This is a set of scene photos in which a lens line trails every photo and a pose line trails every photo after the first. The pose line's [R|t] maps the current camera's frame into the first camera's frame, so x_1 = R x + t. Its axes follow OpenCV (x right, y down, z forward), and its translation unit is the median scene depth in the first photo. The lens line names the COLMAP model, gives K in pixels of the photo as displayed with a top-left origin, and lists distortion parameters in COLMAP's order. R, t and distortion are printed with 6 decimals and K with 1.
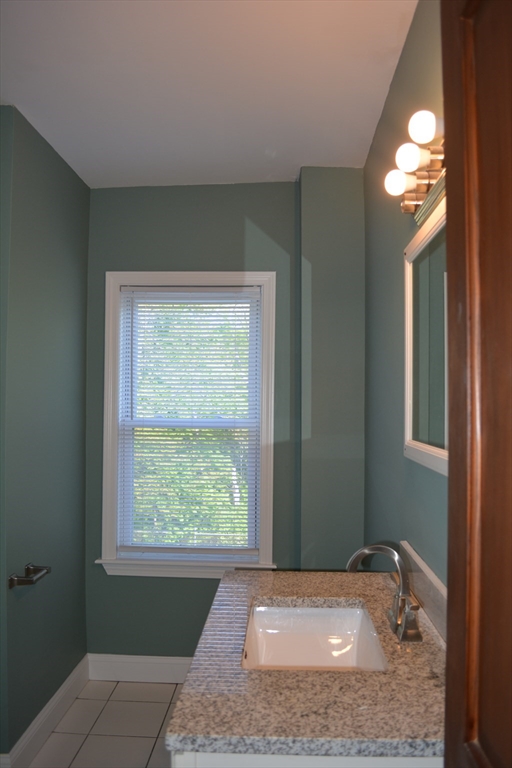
lens RADIAL K [[600.5, 0, 256.0], [0, 600.5, 384.0], [0, 0, 1]] dist [-0.078048, 0.006473]
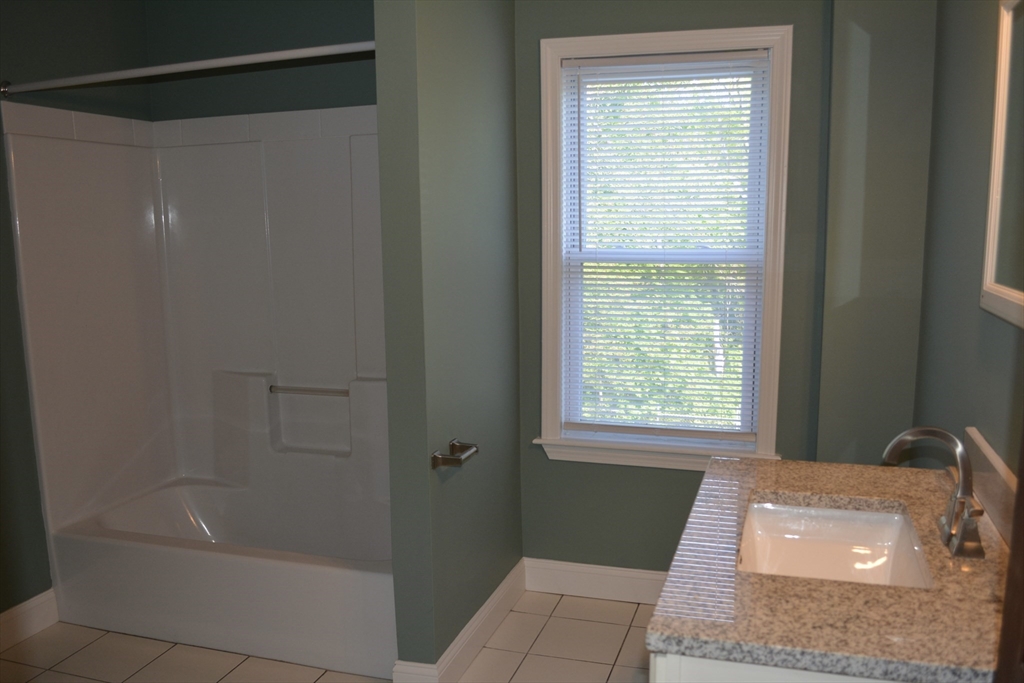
lens RADIAL K [[905.5, 0, 511.9], [0, 905.5, 375.9], [0, 0, 1]] dist [-0.075994, 0.001524]
pose [[0.967596, 0.028941, -0.250838, -0.016655], [0.021587, 0.980292, 0.196372, -0.014296], [0.251578, -0.195424, 0.947902, -0.130498]]
